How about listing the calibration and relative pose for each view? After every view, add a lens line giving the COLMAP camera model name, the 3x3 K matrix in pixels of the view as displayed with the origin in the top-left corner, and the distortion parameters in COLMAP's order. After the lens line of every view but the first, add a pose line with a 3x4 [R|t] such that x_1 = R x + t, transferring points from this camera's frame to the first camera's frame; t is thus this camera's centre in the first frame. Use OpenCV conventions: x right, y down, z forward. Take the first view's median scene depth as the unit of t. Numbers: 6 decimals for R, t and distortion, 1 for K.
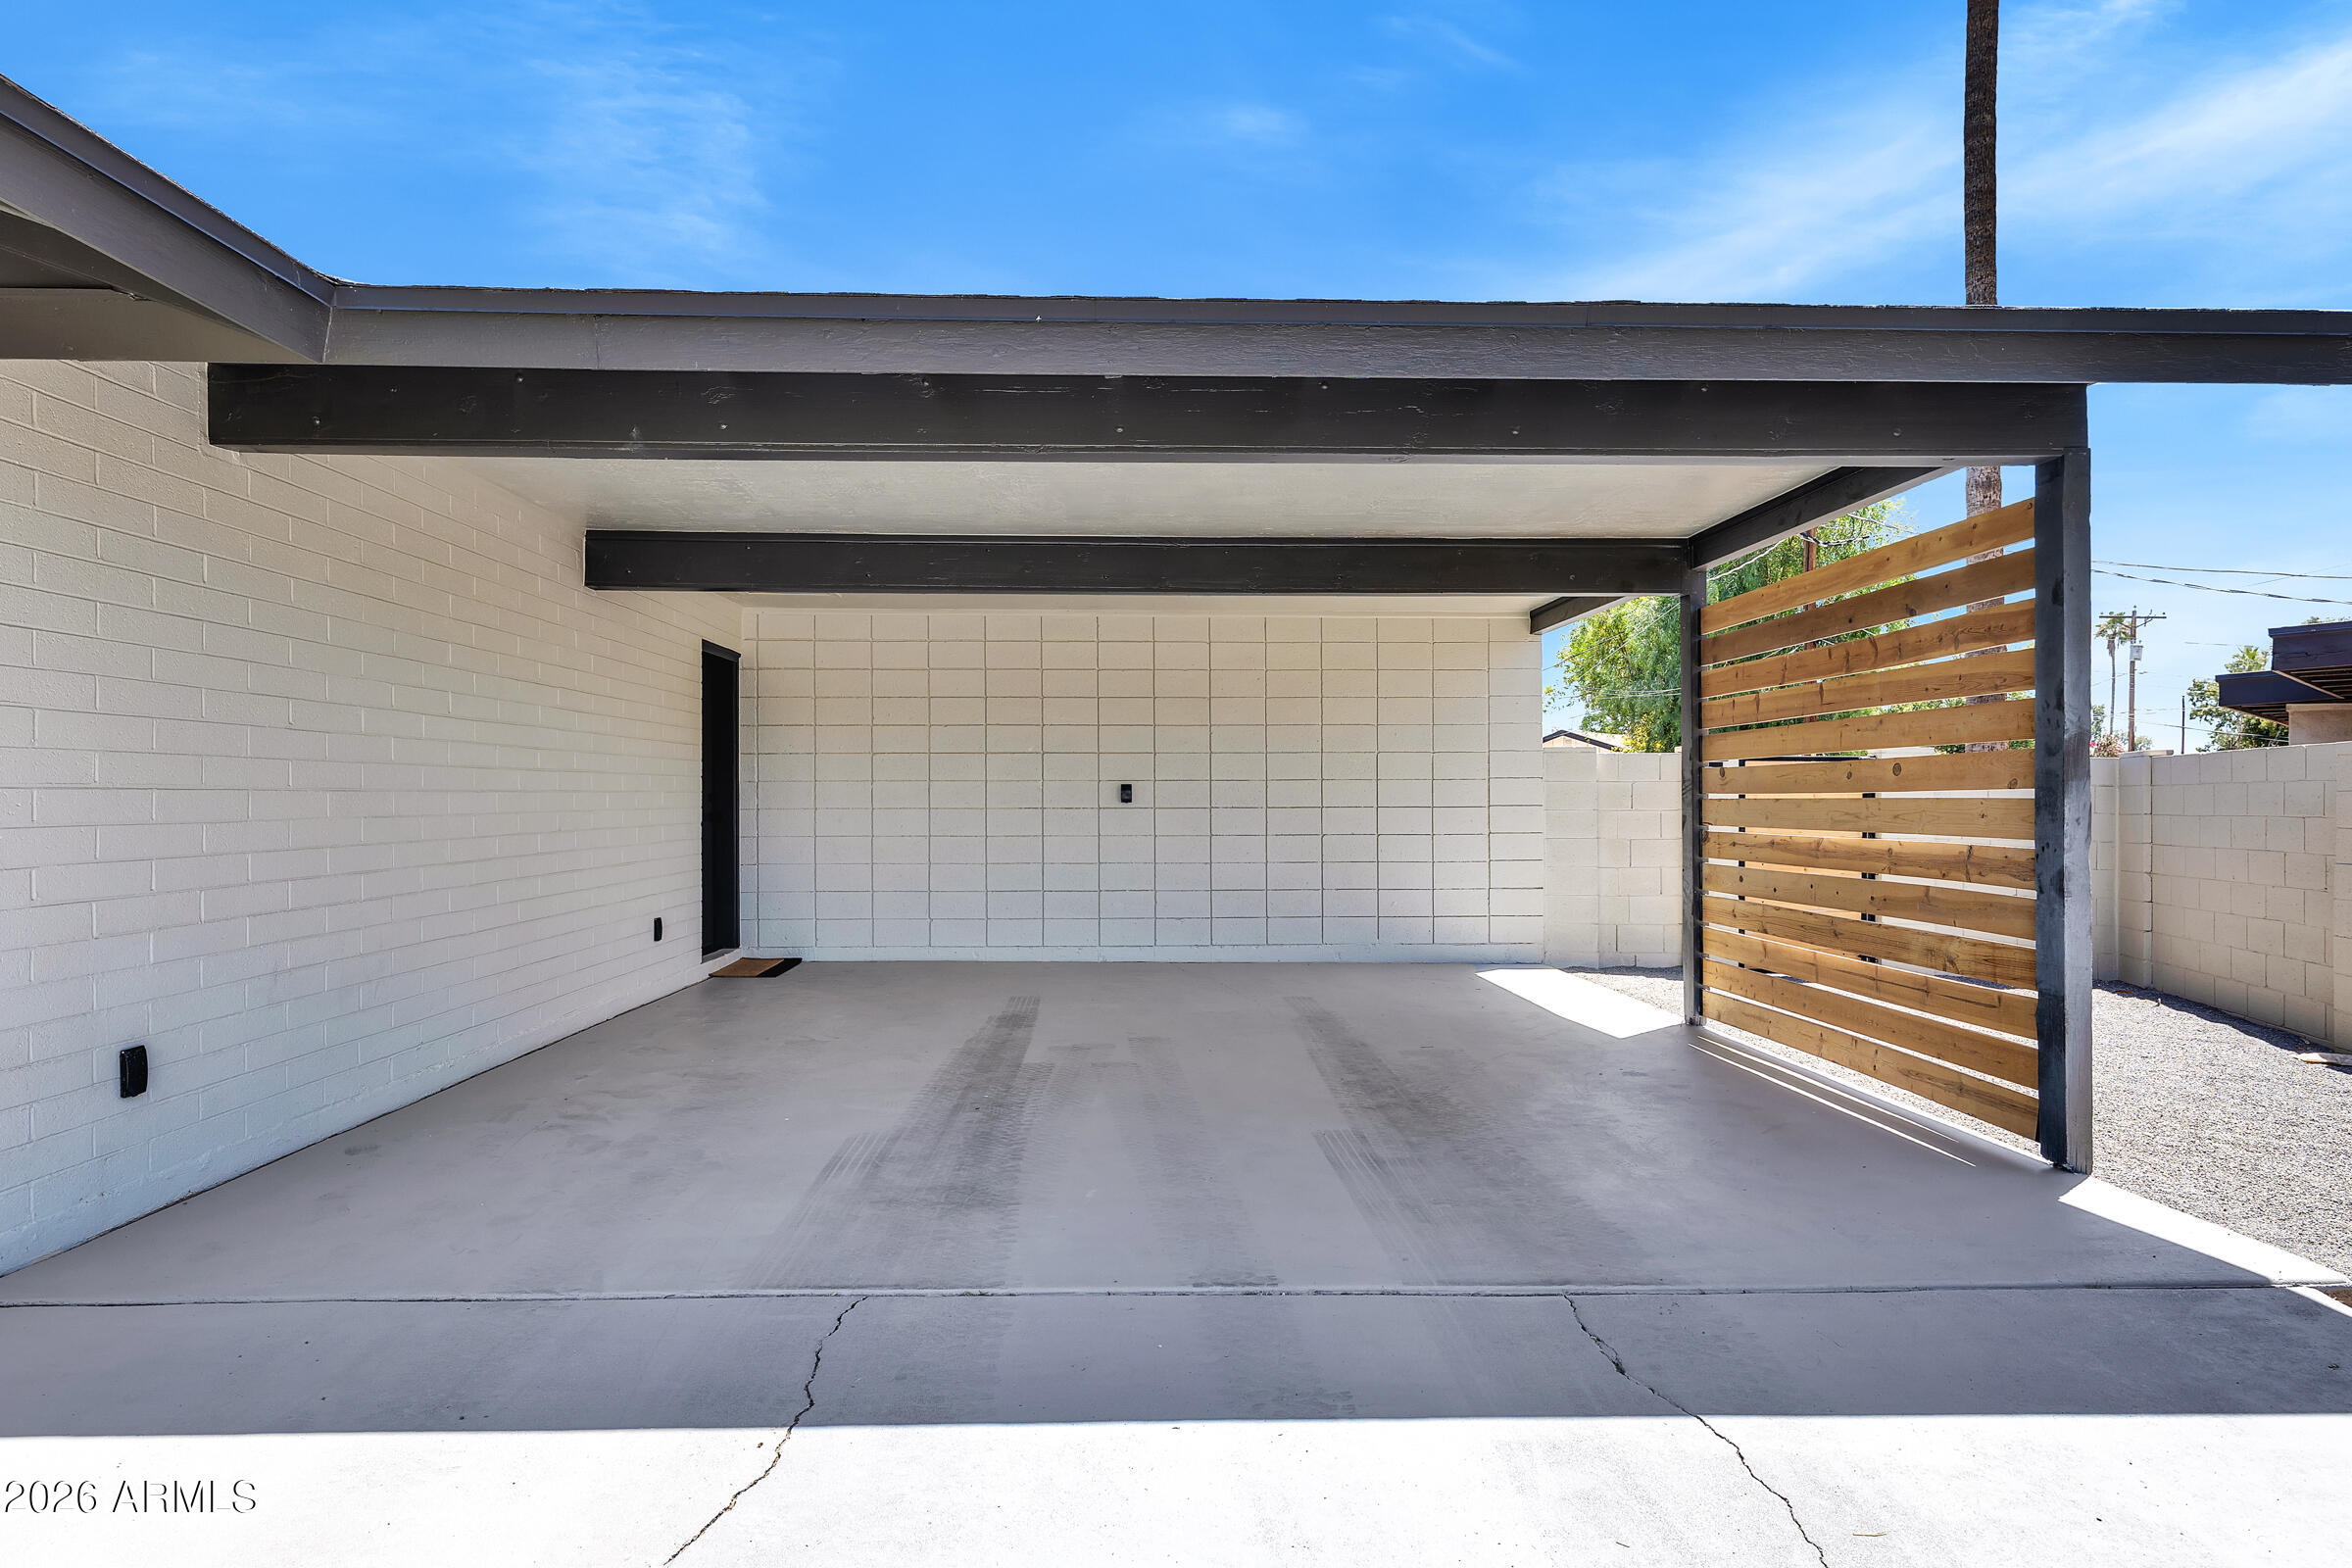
lens RADIAL K [[1406.3, 0, 1178.7], [0, 1406.3, 789.8], [0, 0, 1]] dist [0.009007, 0.000324]
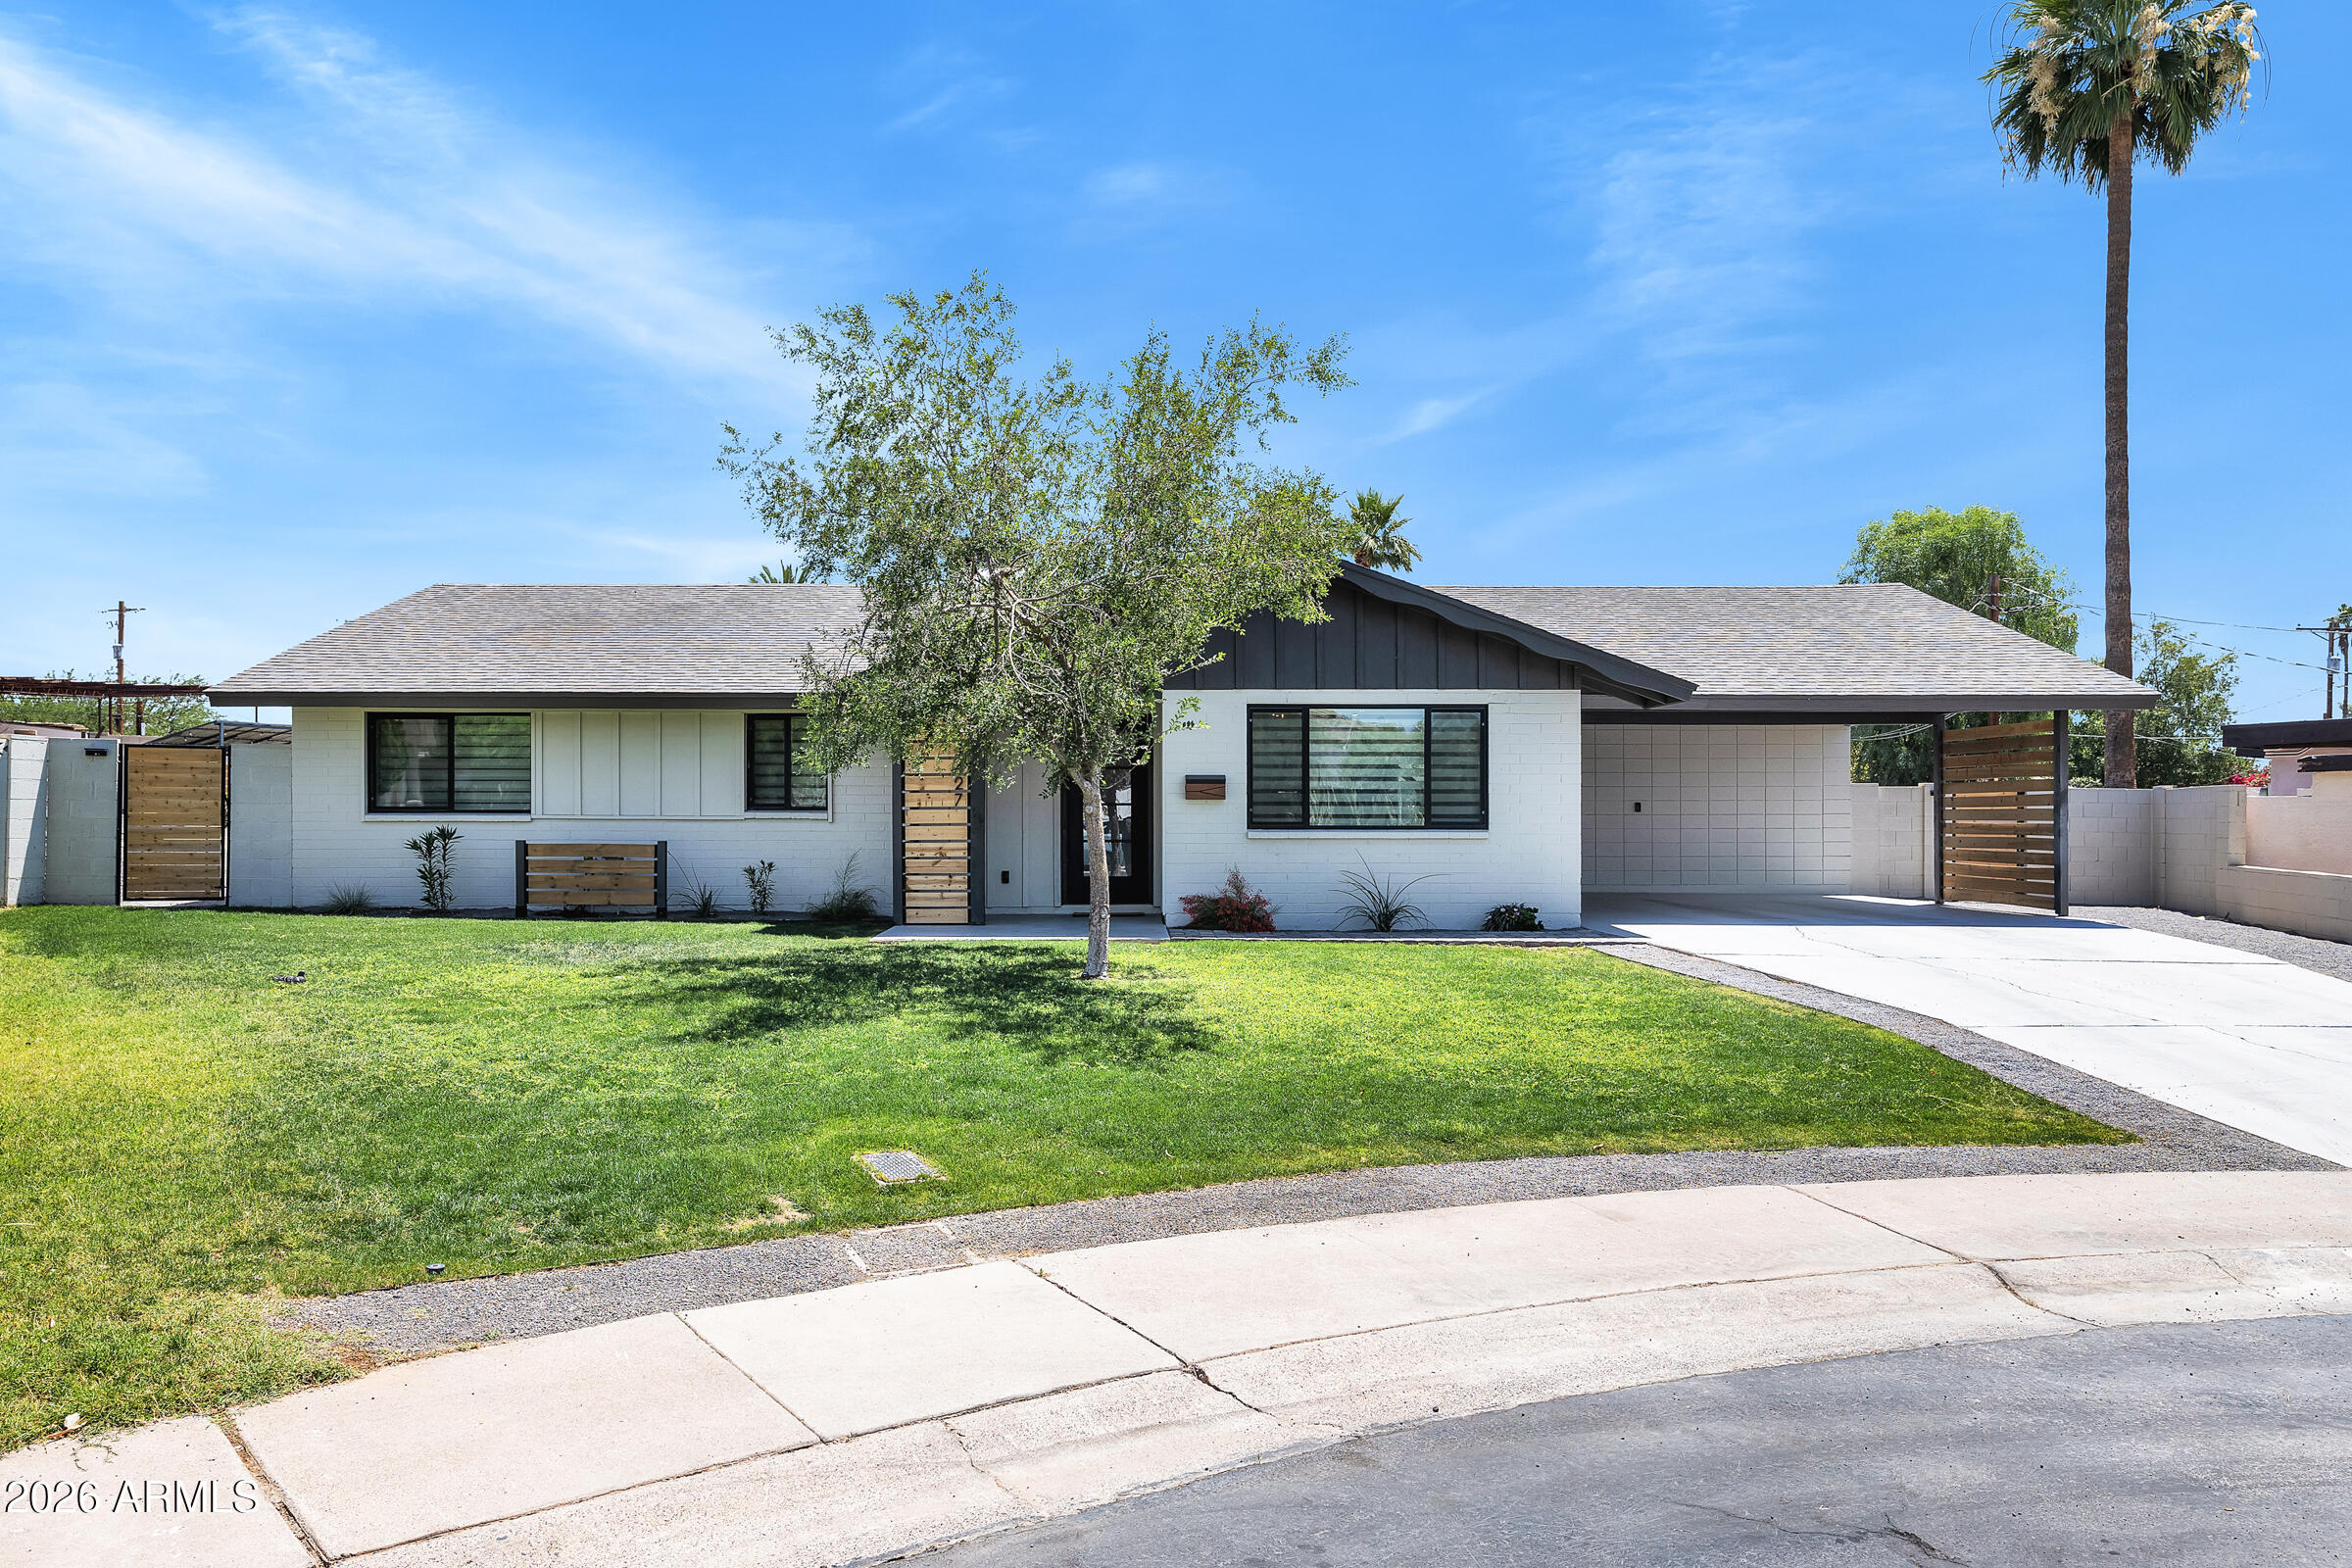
lens RADIAL K [[1655.7, 0, 1174.5], [0, 1655.7, 801.7], [0, 0, 1]] dist [0.006463, -0.000282]
pose [[0.999148, 0.001031, -0.041253, -0.586462], [-0.001097, 0.999998, -0.001568, -0.000995], [0.041251, 0.001612, 0.999148, -1.344453]]
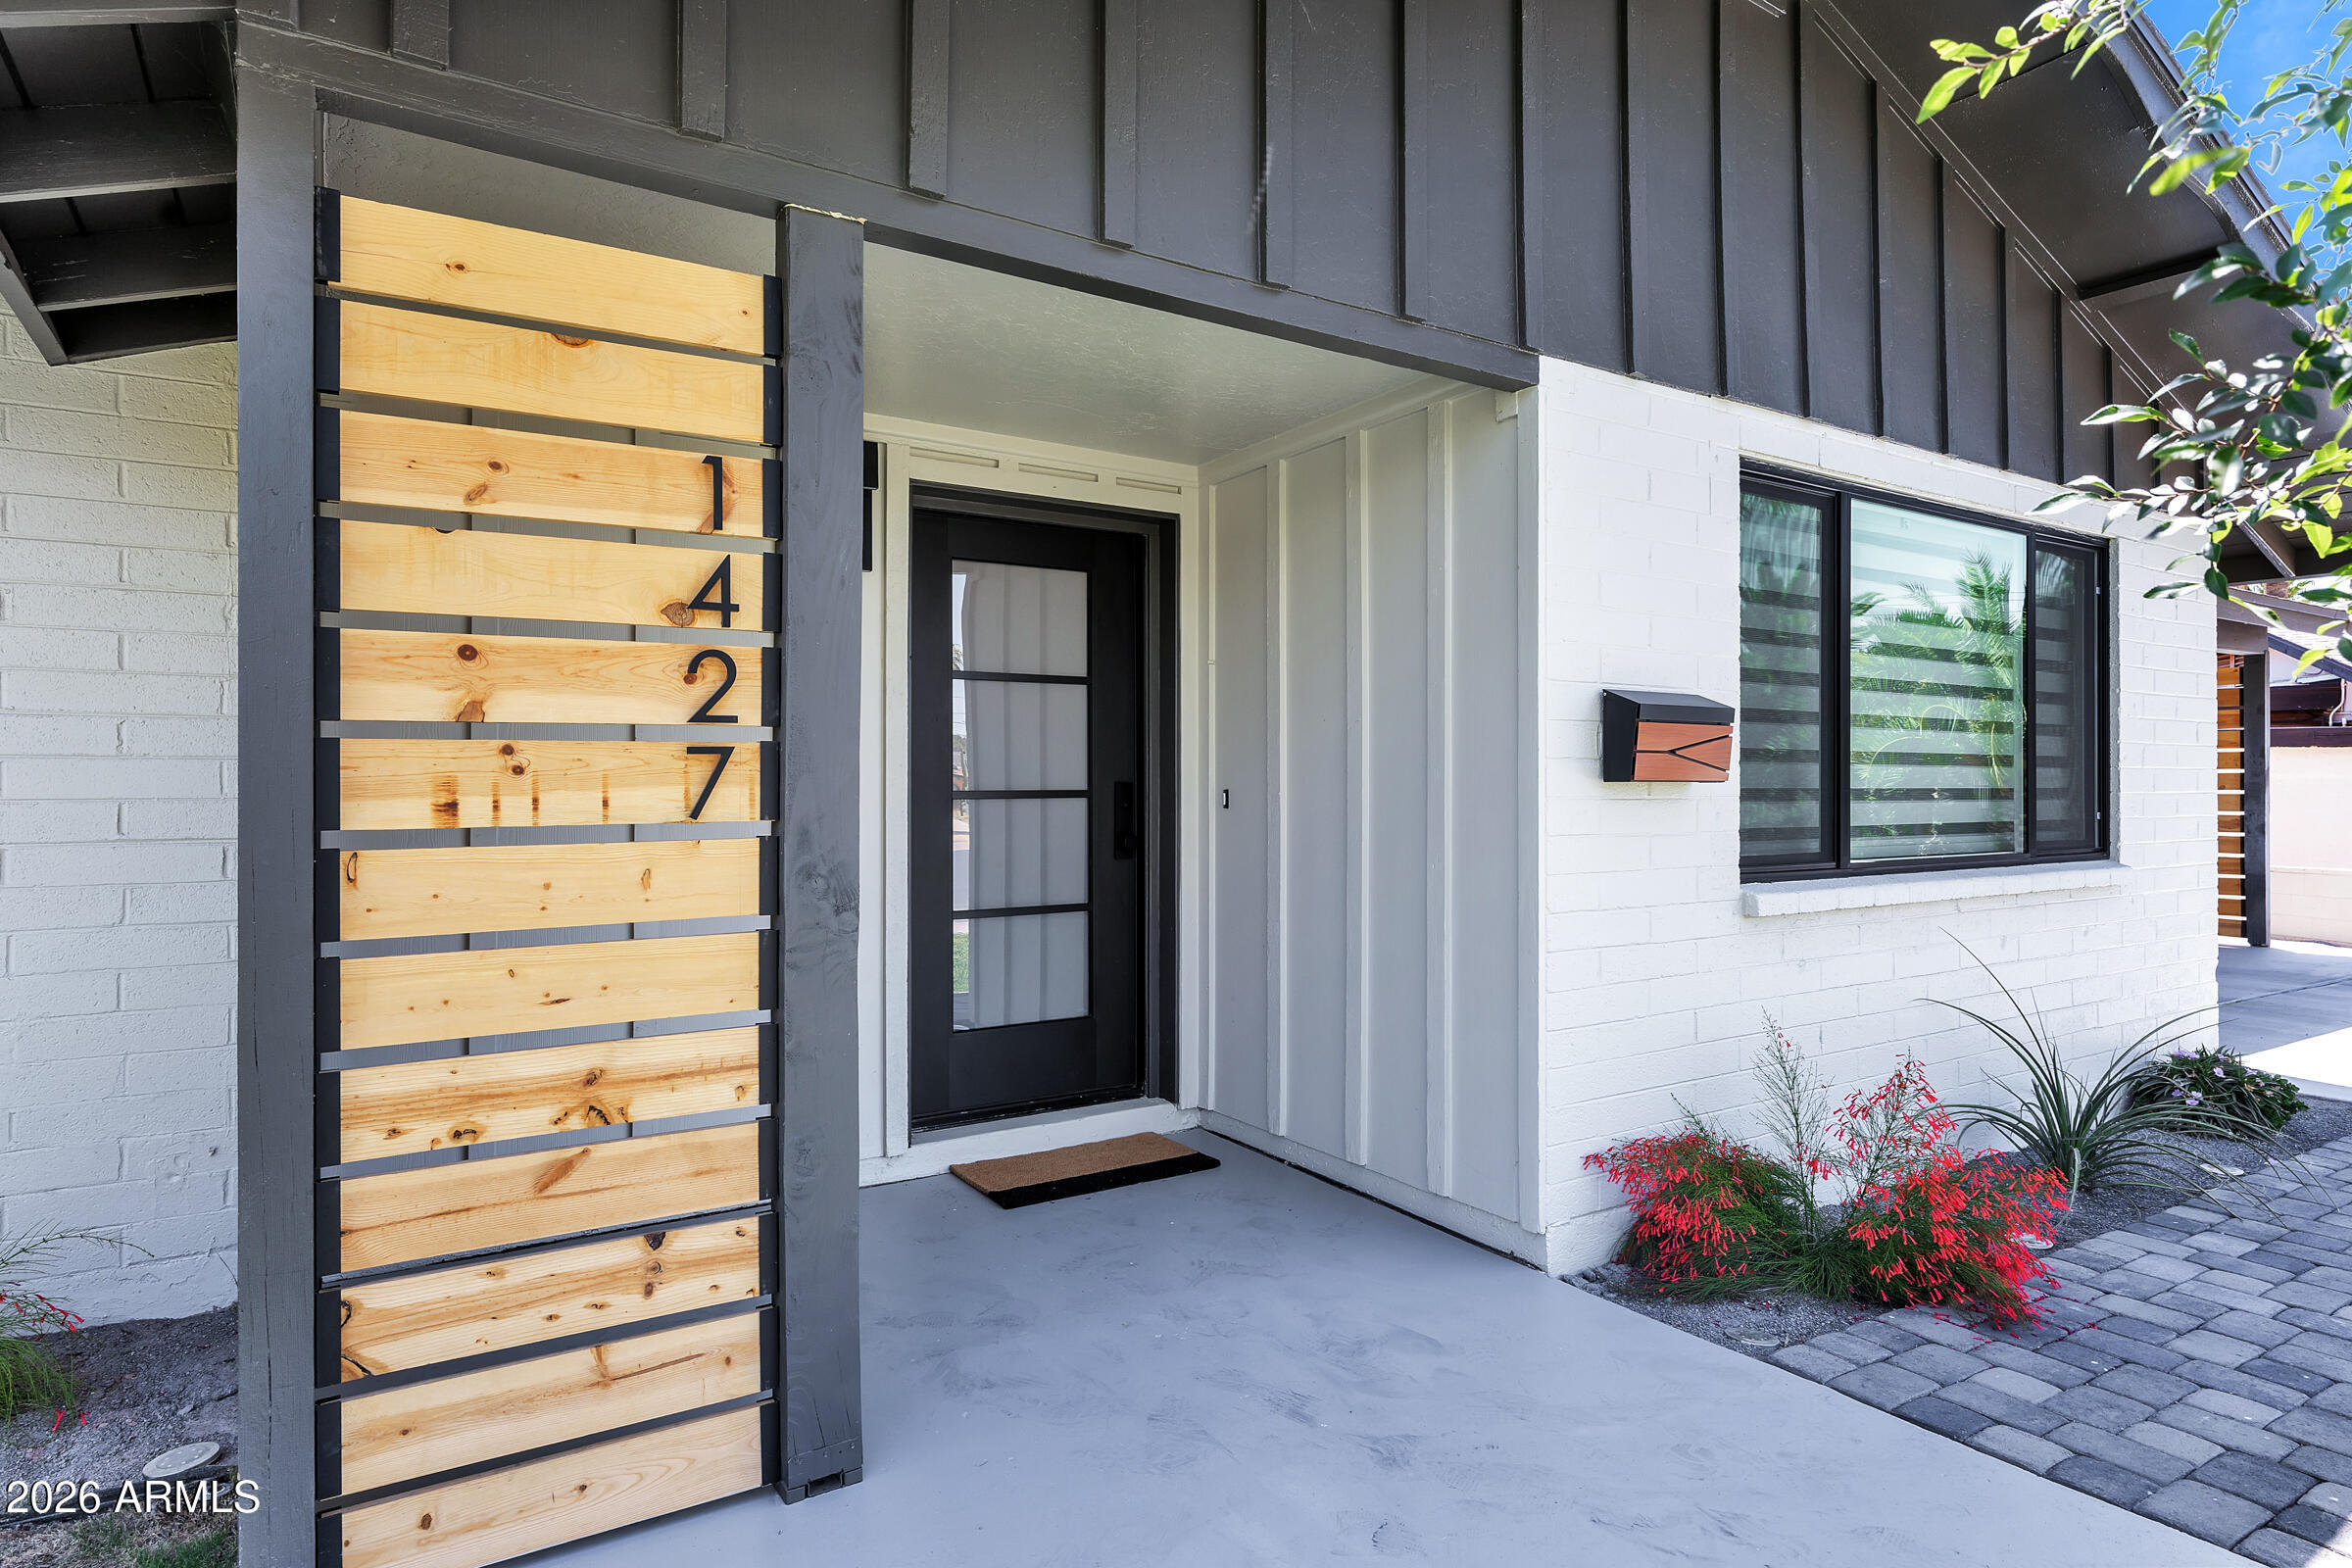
lens RADIAL K [[1317.6, 0, 1174.6], [0, 1317.6, 778.0], [0, 0, 1]] dist [0.000048, 0.000353]
pose [[0.852851, 0.002687, 0.522147, -0.905107], [-0.005669, 0.999975, 0.004114, -0.007138], [-0.522123, -0.006469, 0.852846, 0.002127]]
